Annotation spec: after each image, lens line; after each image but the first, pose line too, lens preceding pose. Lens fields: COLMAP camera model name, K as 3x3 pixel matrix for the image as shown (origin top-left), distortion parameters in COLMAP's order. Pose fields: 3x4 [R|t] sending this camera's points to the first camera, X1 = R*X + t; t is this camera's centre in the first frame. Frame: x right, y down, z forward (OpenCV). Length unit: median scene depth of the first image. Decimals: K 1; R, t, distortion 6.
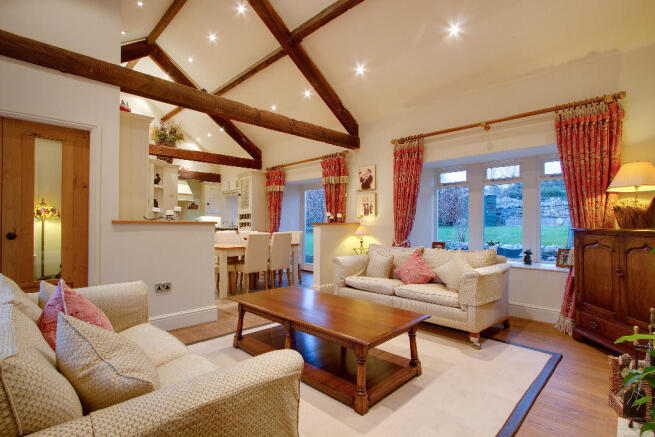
lens RADIAL K [[307.5, 0, 326.5], [0, 307.5, 219.4], [0, 0, 1]] dist [-0.020802, -0.000267]
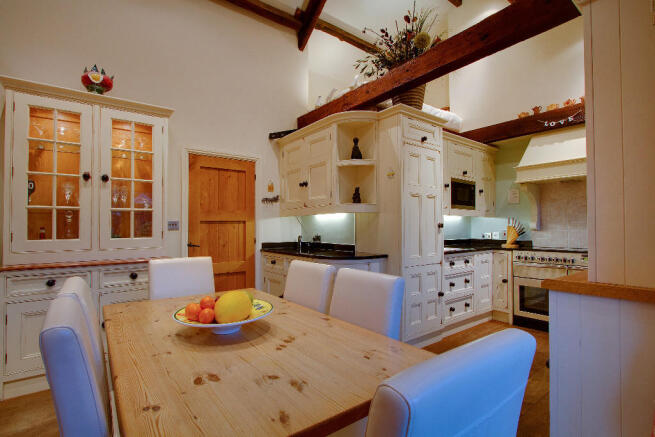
lens RADIAL K [[307.5, 0, 326.2], [0, 307.5, 222.2], [0, 0, 1]] dist [-0.020802, -0.000267]
pose [[-0.156341, -0.018393, -0.987532, -0.023429], [0.017563, 0.999617, -0.021399, 0.003025], [0.987547, -0.020690, -0.155958, 0.841142]]
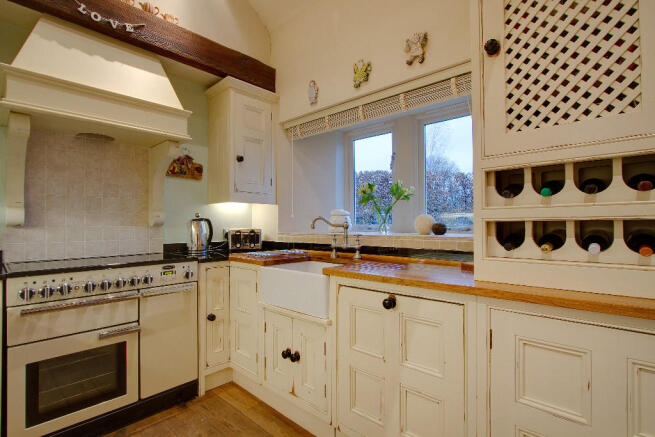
lens RADIAL K [[307.5, 0, 325.0], [0, 307.5, 221.8], [0, 0, 1]] dist [-0.020802, -0.000267]
pose [[0.999671, -0.005590, 0.025026, -0.385633], [0.005464, 0.999972, 0.005121, 0.008997], [-0.025054, -0.004983, 0.999674, 0.877684]]
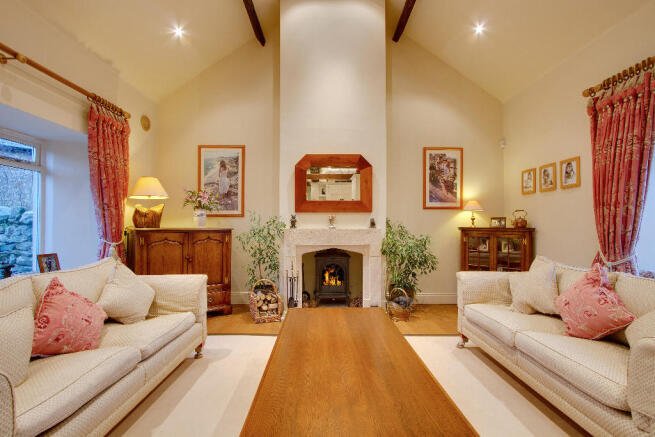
lens RADIAL K [[307.5, 0, 323.2], [0, 307.5, 220.6], [0, 0, 1]] dist [-0.020802, -0.000267]
pose [[-0.703952, -0.000516, 0.710247, -0.173982], [-0.015403, 0.999776, -0.014540, 0.002241], [-0.710080, -0.021175, -0.703802, 0.542806]]
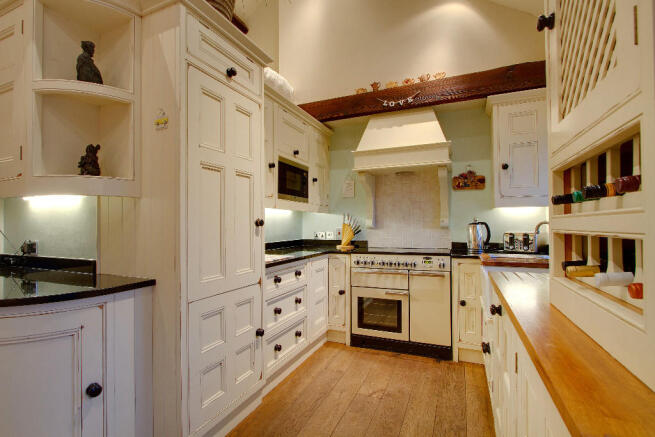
lens RADIAL K [[307.5, 0, 327.5], [0, 307.5, 221.2], [0, 0, 1]] dist [-0.020802, -0.000267]
pose [[0.362437, -0.015248, -0.931884, -0.205999], [0.021554, 0.999736, -0.007975, 0.003435], [0.931759, -0.017195, 0.362670, 0.891791]]
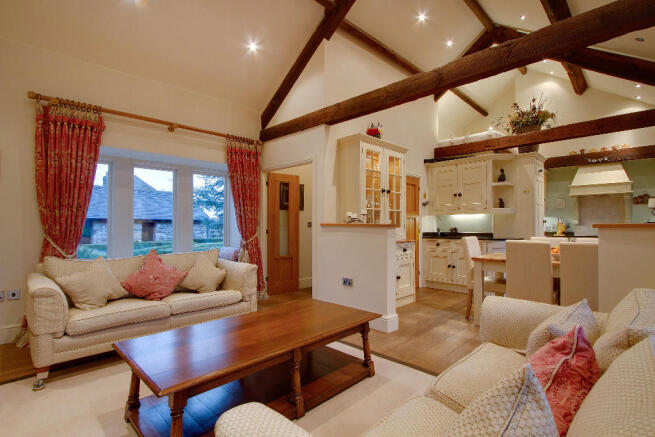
lens RADIAL K [[307.5, 0, 322.4], [0, 307.5, 220.3], [0, 0, 1]] dist [-0.020802, -0.000267]
pose [[-0.031384, -0.017004, -0.999363, 0.274302], [0.012388, 0.999772, -0.017400, 0.004456], [0.999431, -0.012926, -0.031166, 0.416895]]
